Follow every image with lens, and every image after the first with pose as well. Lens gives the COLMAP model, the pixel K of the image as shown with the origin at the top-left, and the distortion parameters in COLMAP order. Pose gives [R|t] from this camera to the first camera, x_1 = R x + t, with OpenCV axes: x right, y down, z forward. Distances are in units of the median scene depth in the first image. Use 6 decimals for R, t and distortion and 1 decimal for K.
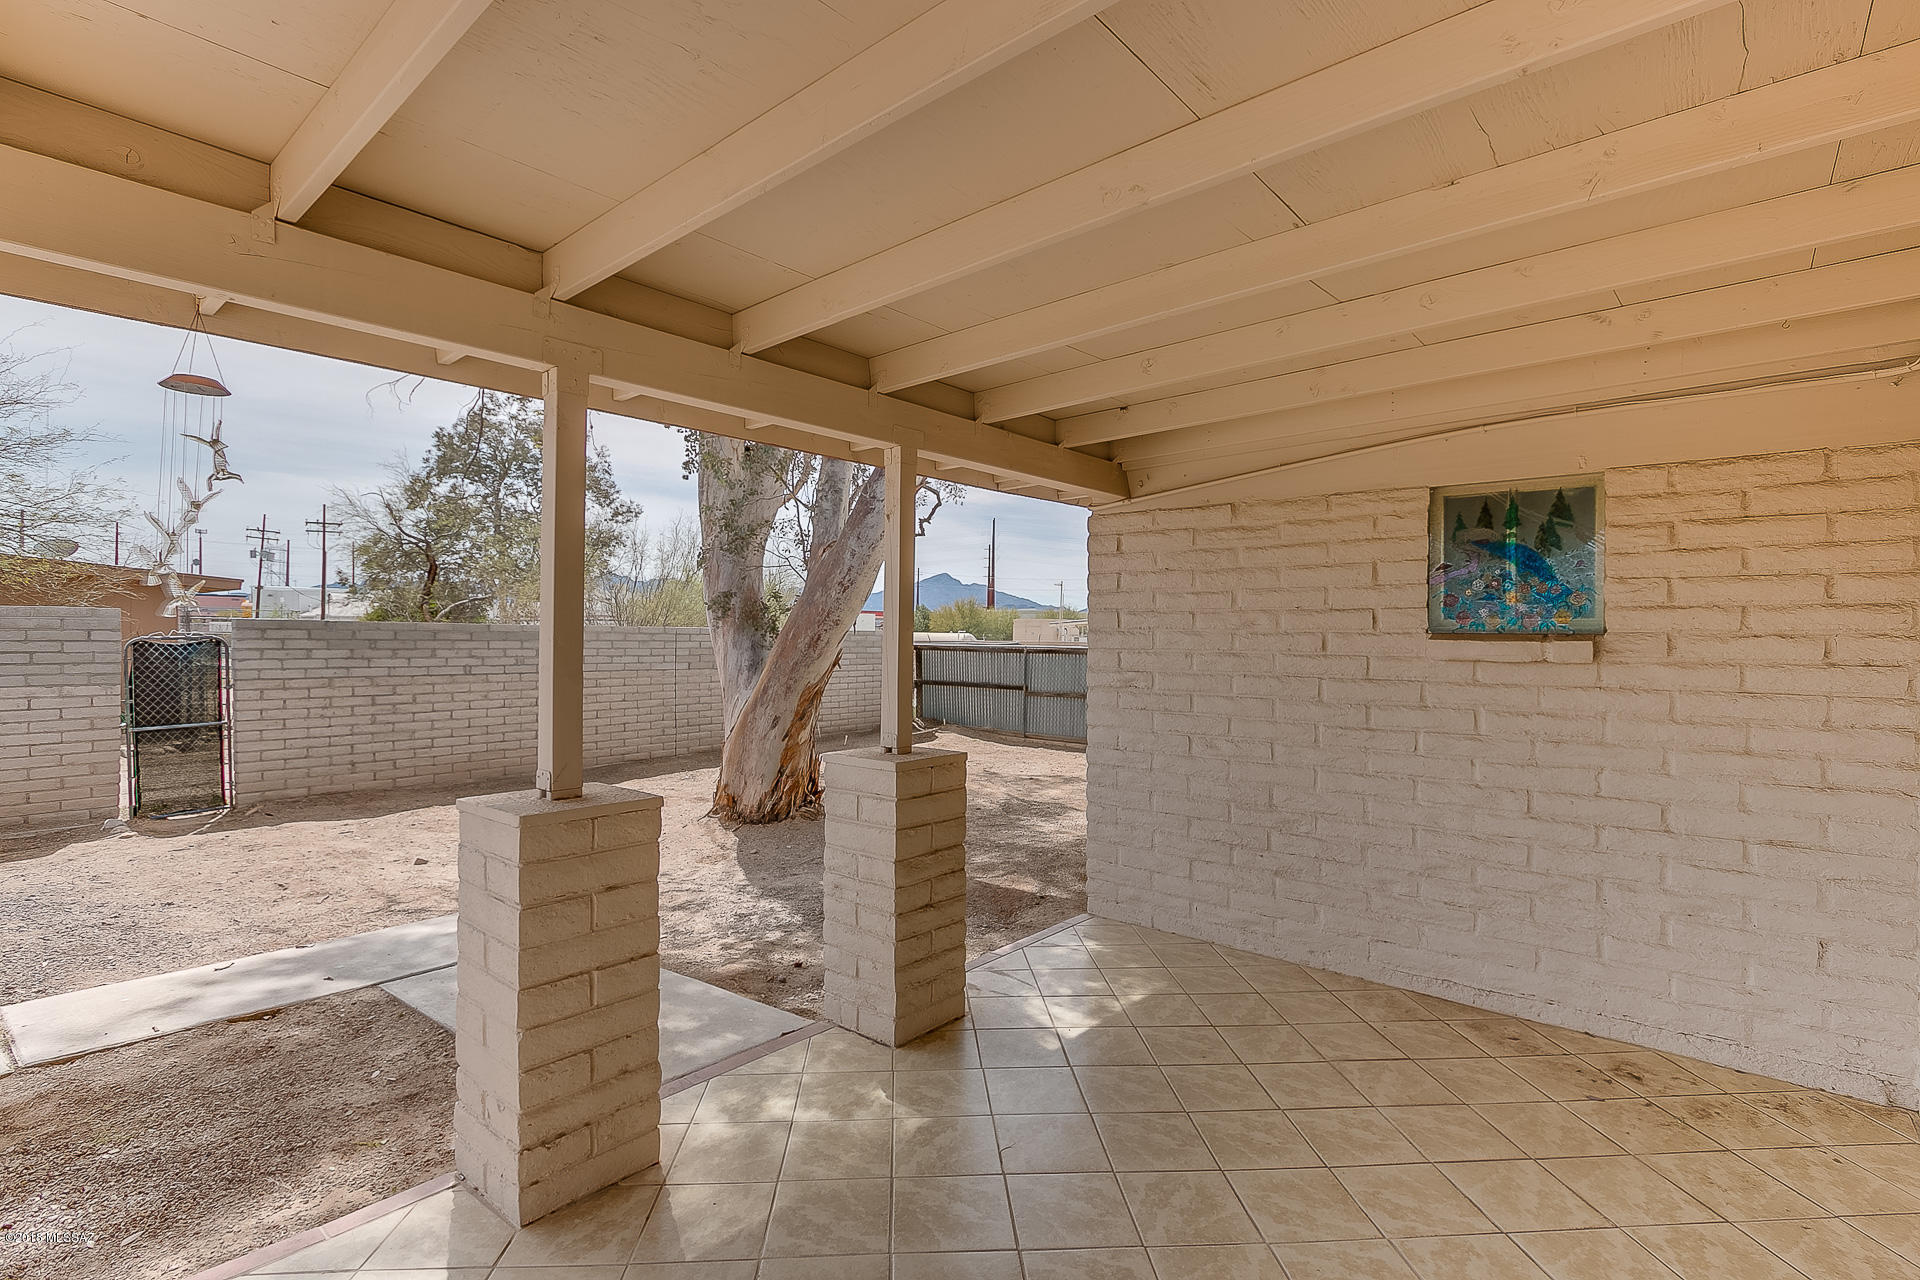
lens RADIAL K [[756.1, 0, 963.8], [0, 756.1, 632.0], [0, 0, 1]] dist [-0.001515, 0.000069]
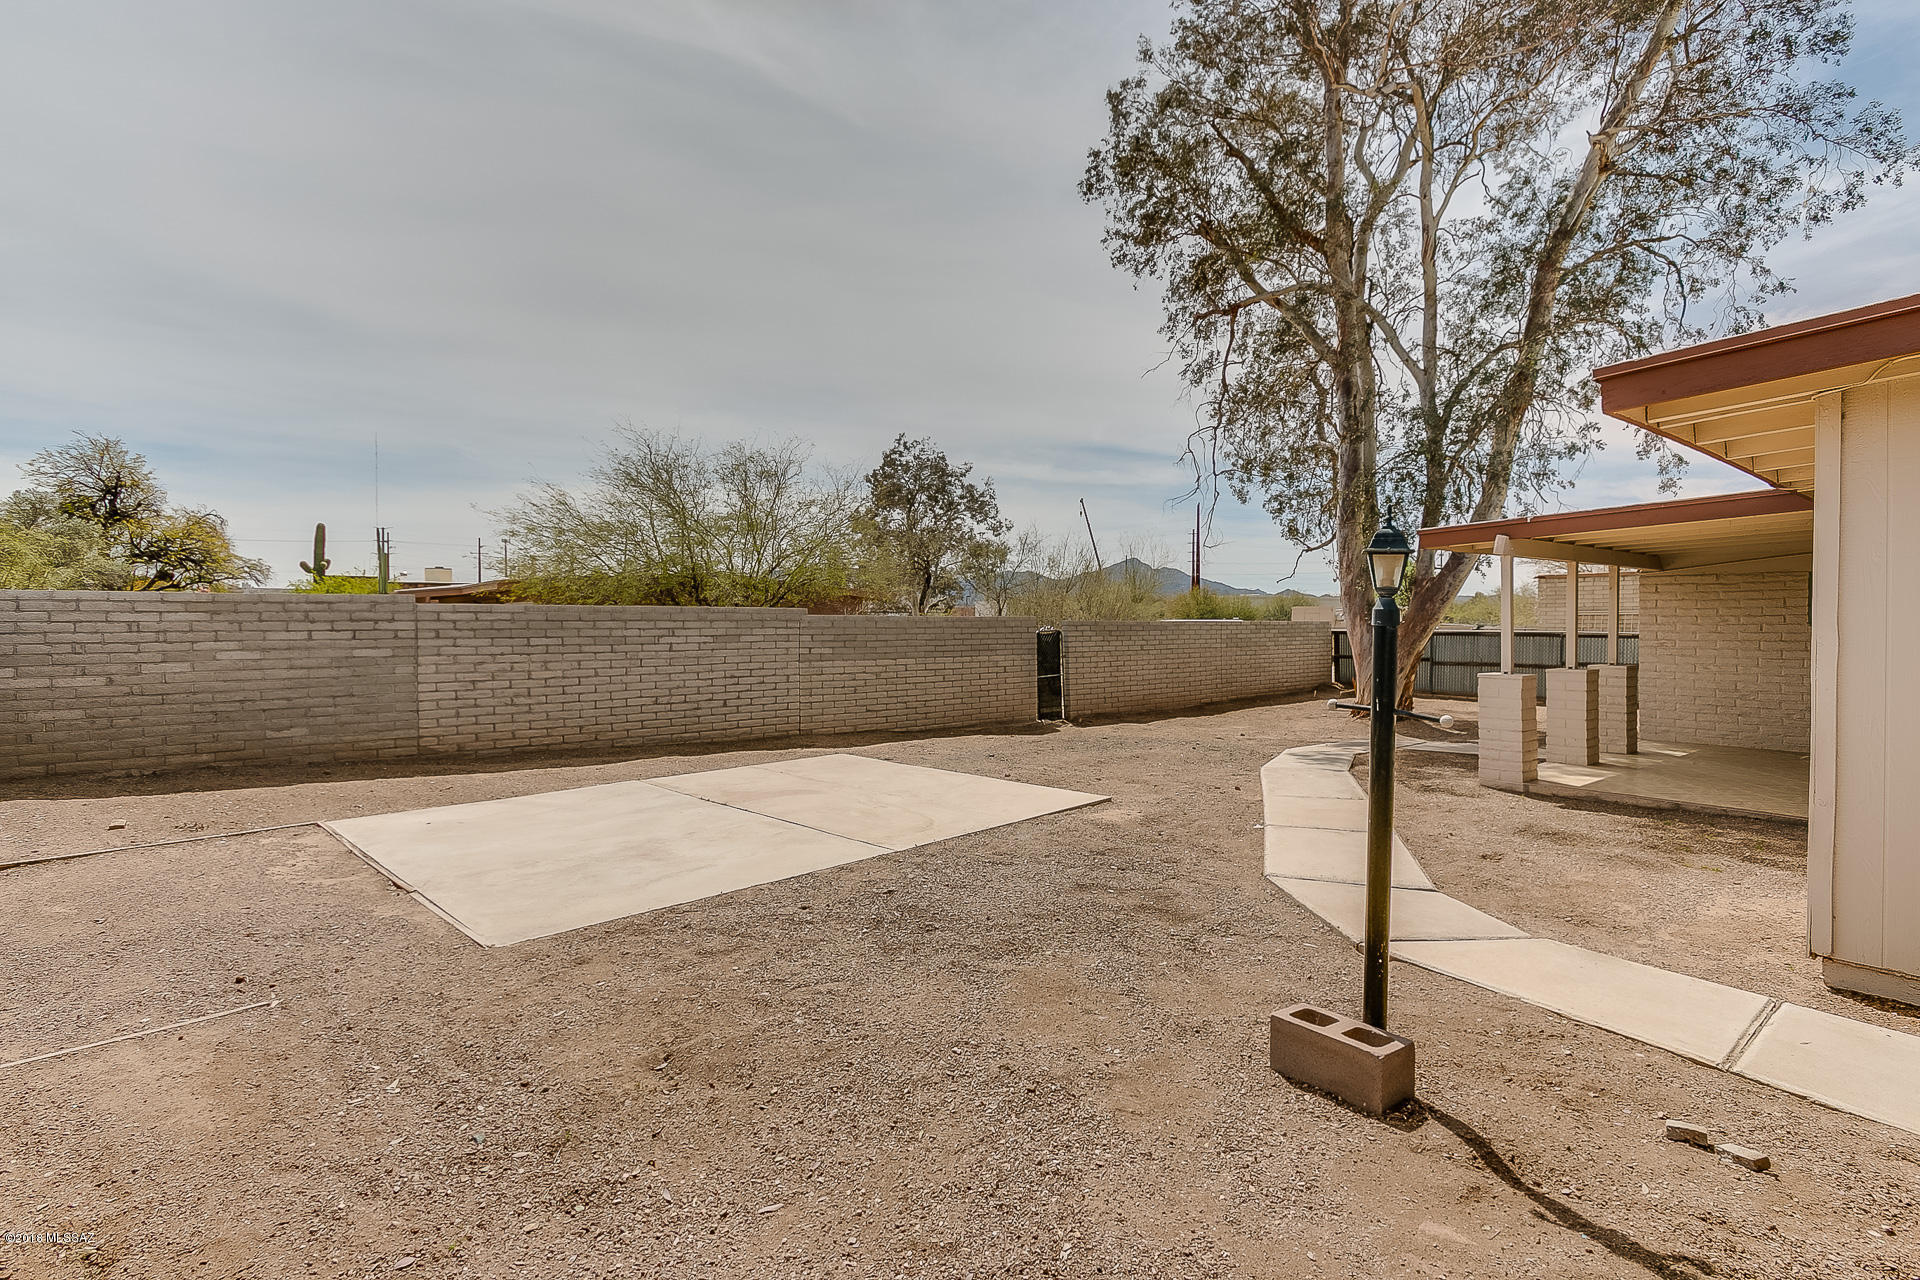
lens RADIAL K [[827.1, 0, 962.7], [0, 827.1, 631.6], [0, 0, 1]] dist [-0.000131, -0.000005]
pose [[0.987505, -0.010308, -0.157248, -1.985745], [0.012863, 0.999801, 0.015240, -0.056361], [0.157059, -0.017072, 0.987442, -2.500158]]
